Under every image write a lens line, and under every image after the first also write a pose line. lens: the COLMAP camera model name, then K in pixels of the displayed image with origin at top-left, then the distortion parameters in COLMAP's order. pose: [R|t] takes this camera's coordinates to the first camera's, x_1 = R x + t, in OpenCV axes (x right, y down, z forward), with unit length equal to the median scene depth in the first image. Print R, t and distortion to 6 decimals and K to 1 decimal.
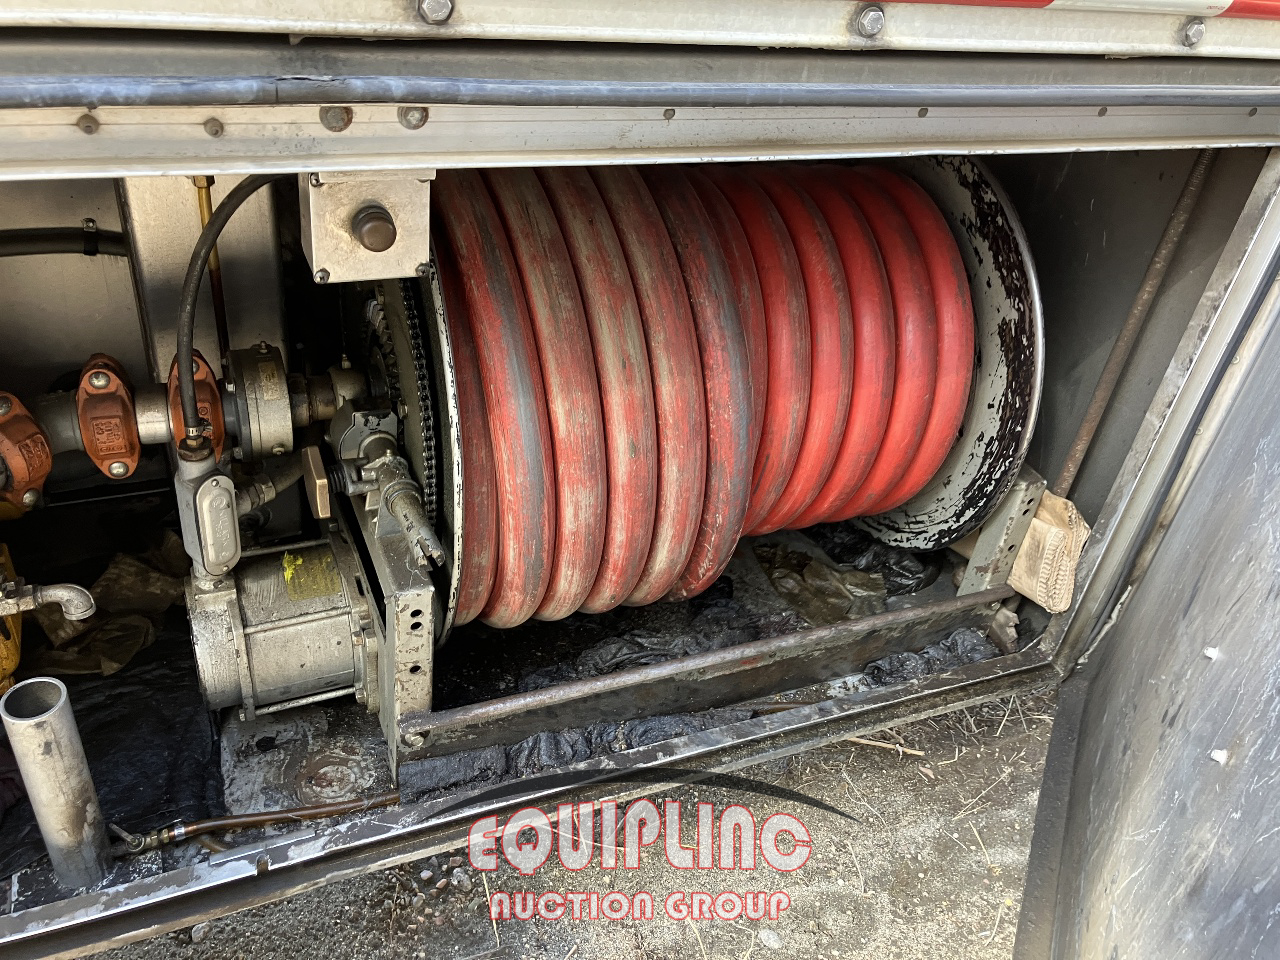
lens RADIAL K [[1034.0, 0, 648.4], [0, 1034.0, 458.9], [0, 0, 1]] dist [0.023427, -0.022709]
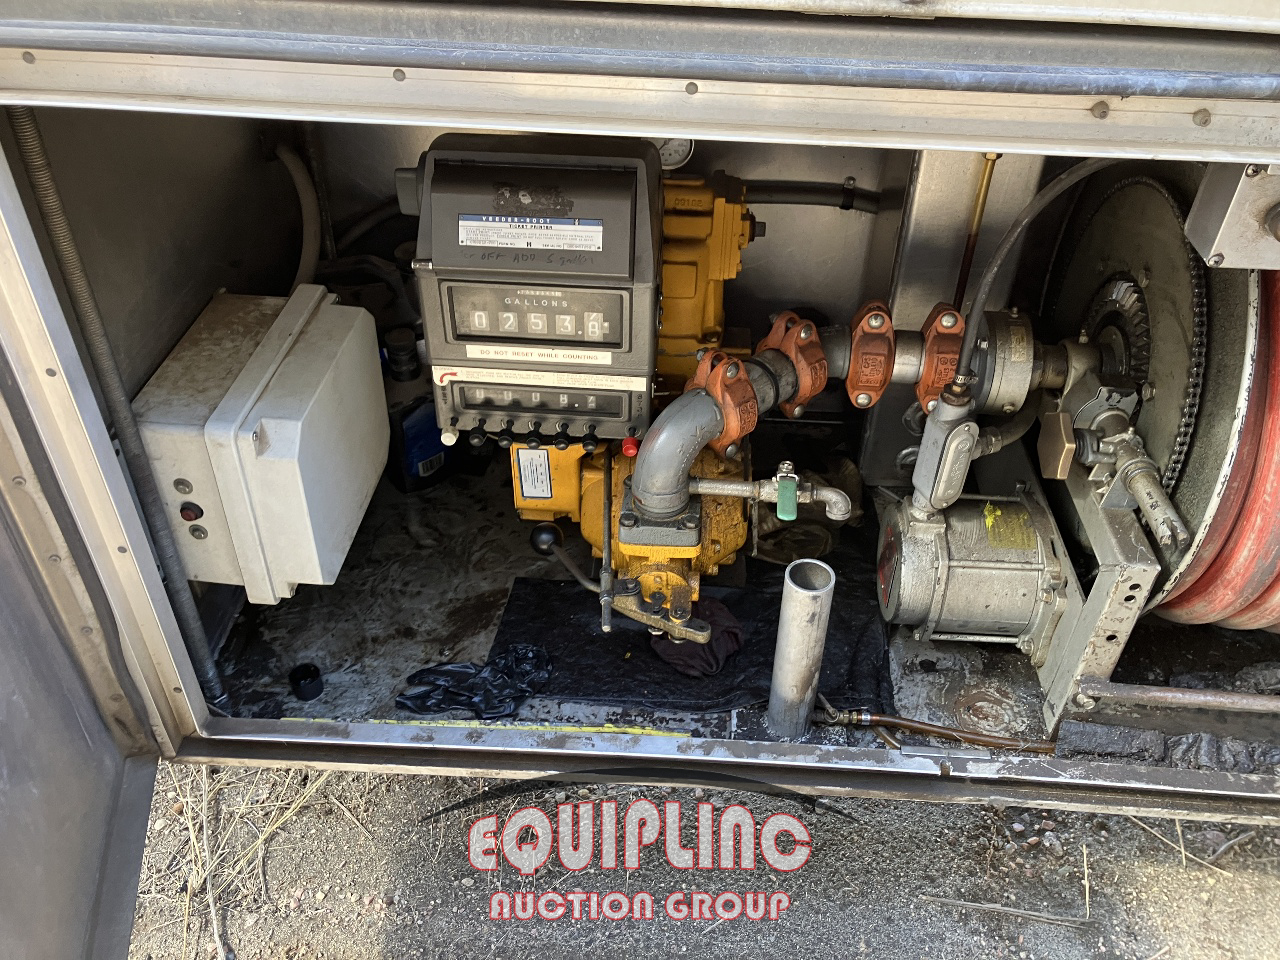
lens RADIAL K [[1034.0, 0, 644.8], [0, 1034.0, 477.4], [0, 0, 1]] dist [0.023427, -0.022709]
pose [[0.891083, 0.208272, -0.403229, -0.247073], [-0.190323, 0.978070, 0.084594, 0.043387], [0.412005, 0.001364, 0.911181, -0.146755]]
